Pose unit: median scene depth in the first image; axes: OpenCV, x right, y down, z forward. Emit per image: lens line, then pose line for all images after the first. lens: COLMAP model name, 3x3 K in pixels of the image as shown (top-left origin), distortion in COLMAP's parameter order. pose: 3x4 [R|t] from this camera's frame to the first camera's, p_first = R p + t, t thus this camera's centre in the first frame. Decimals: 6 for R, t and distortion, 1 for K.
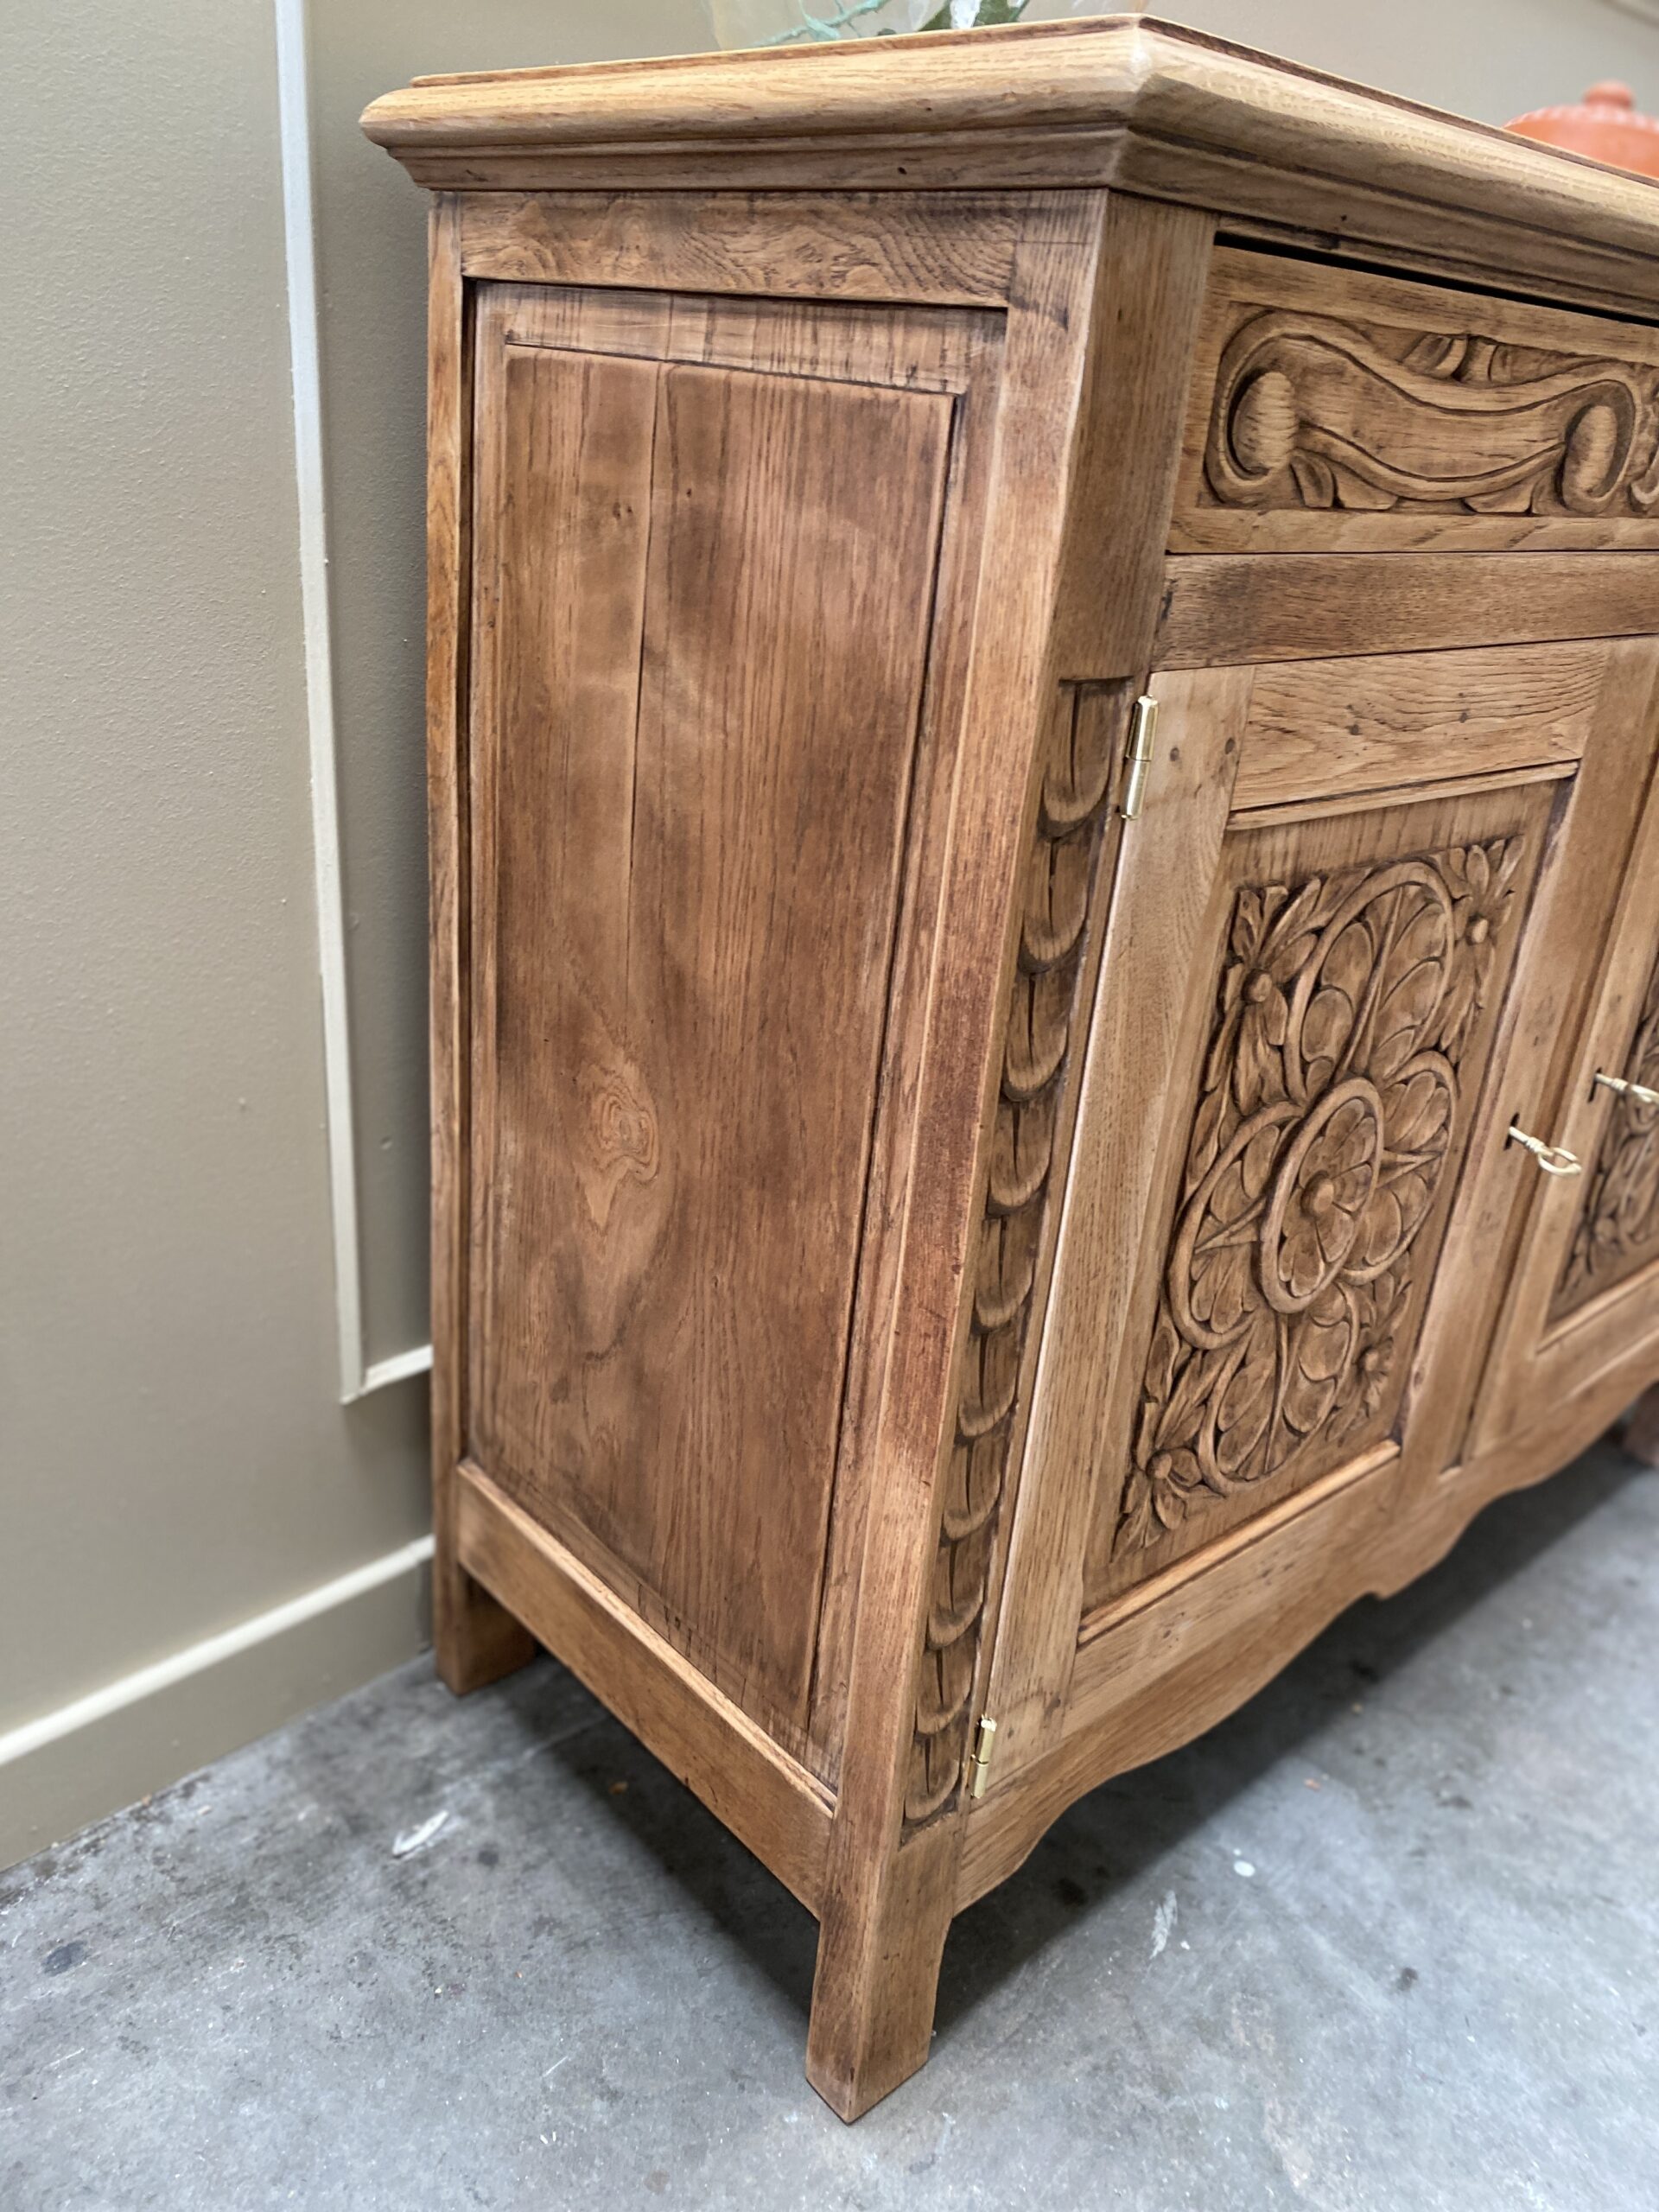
lens RADIAL K [[1717.7, 0, 784.5], [0, 1717.7, 1100.7], [0, 0, 1]] dist [-0.001402, 0.001633]
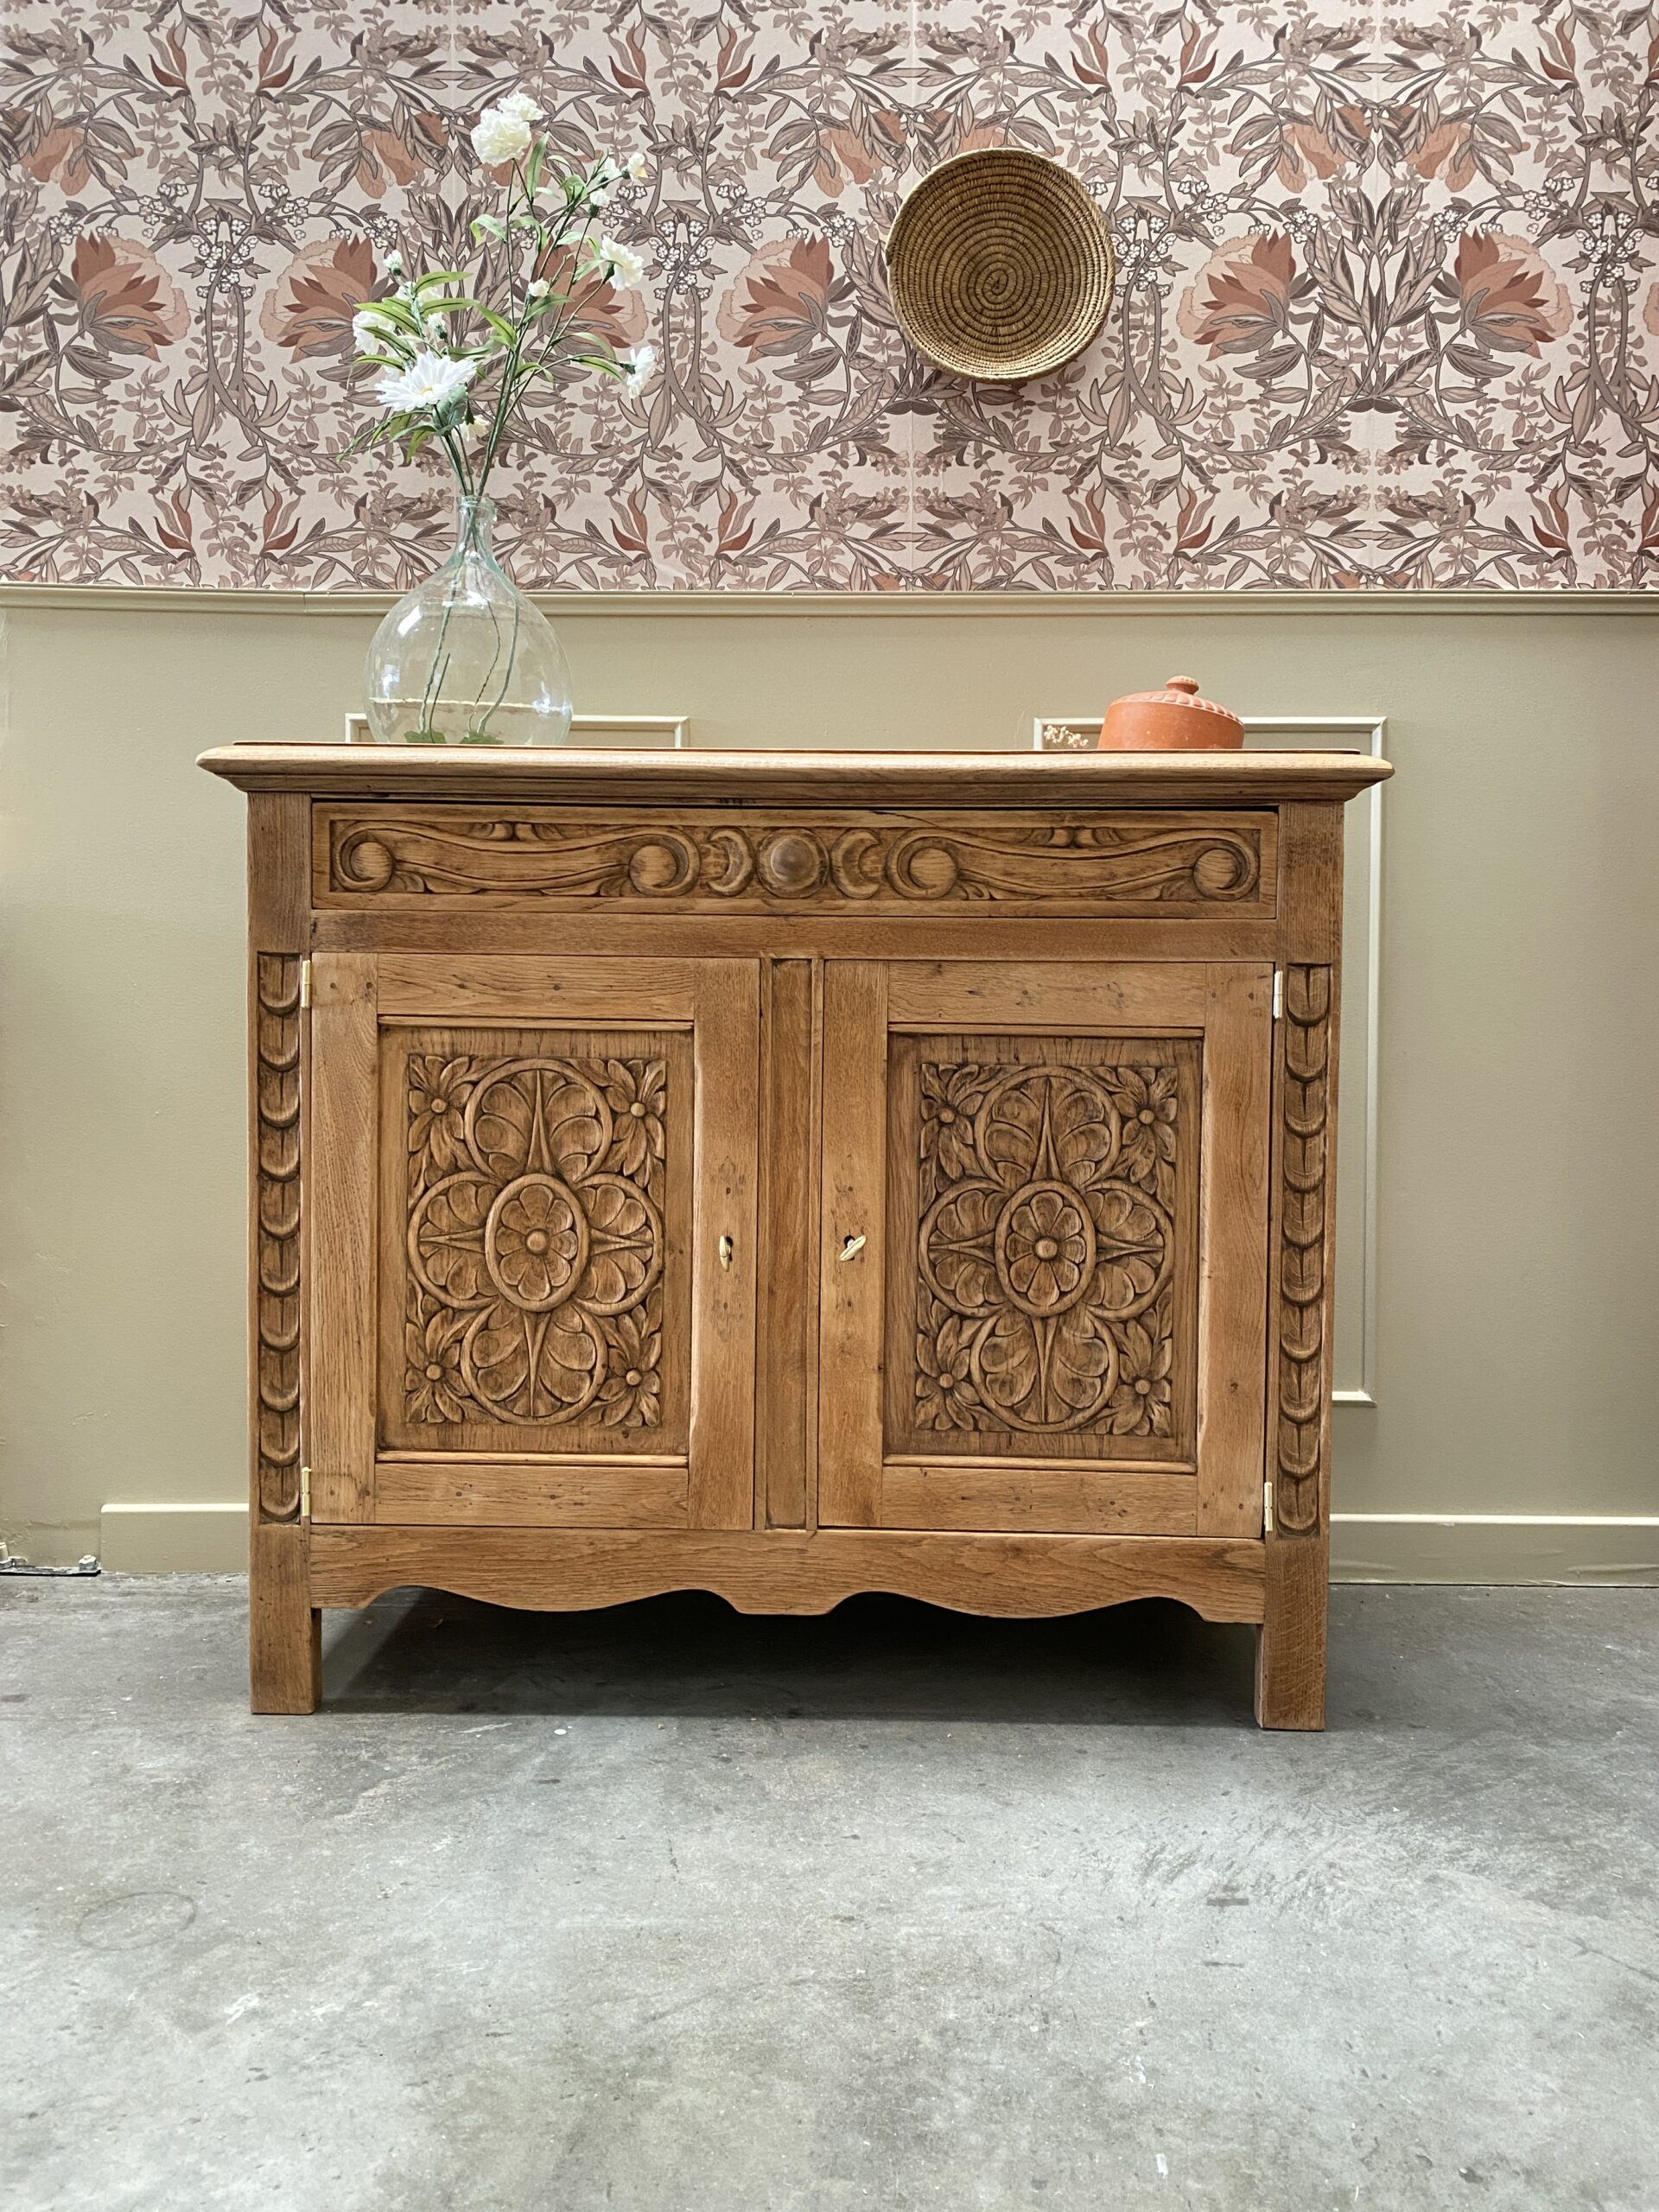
lens RADIAL K [[1684.8, 0, 840.5], [0, 1684.8, 1091.2], [0, 0, 1]] dist [0.009459, -0.003612]
pose [[0.737228, -0.044094, -0.674203, 2.144167], [-0.224482, 0.925196, -0.305975, 0.464620], [0.637262, 0.376920, 0.672182, -0.104260]]
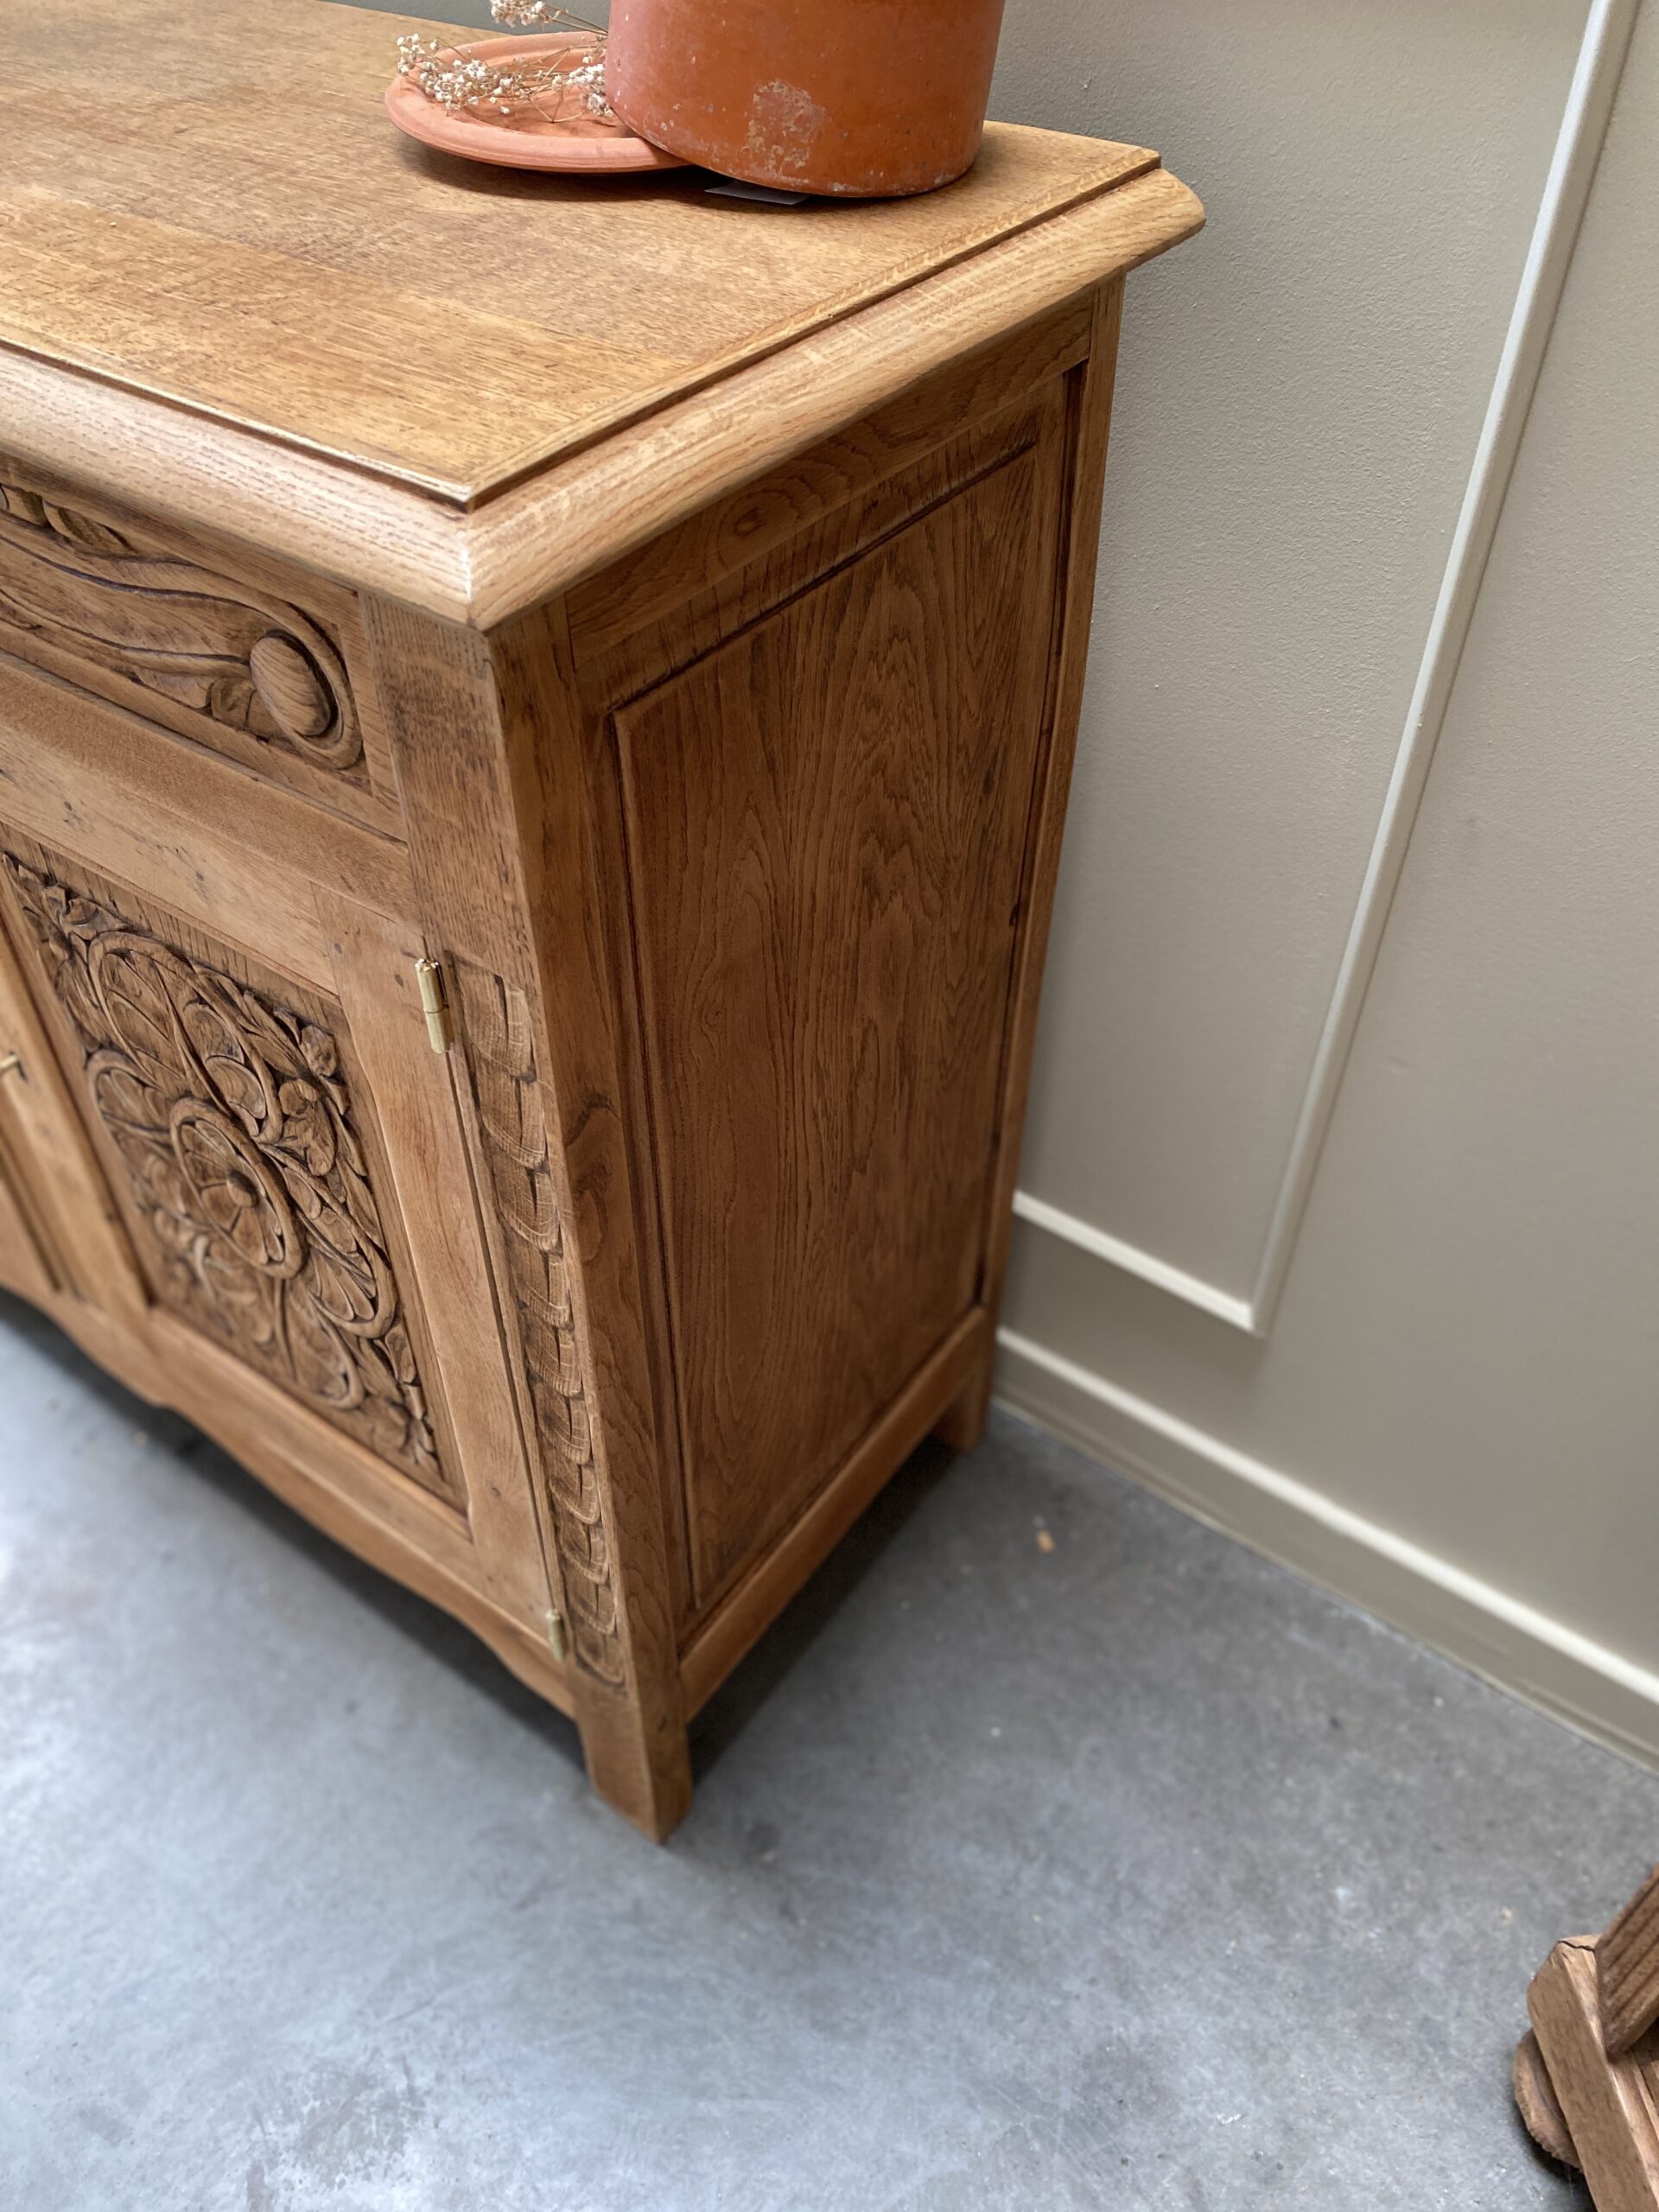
lens RADIAL K [[1717.7, 0, 784.5], [0, 1717.7, 1100.7], [0, 0, 1]] dist [-0.001402, 0.001633]
pose [[0.203312, 0.609204, -0.766509, 1.892467], [-0.366293, 0.773337, 0.517474, -0.940500], [0.908017, 0.175558, 0.380375, 1.480442]]
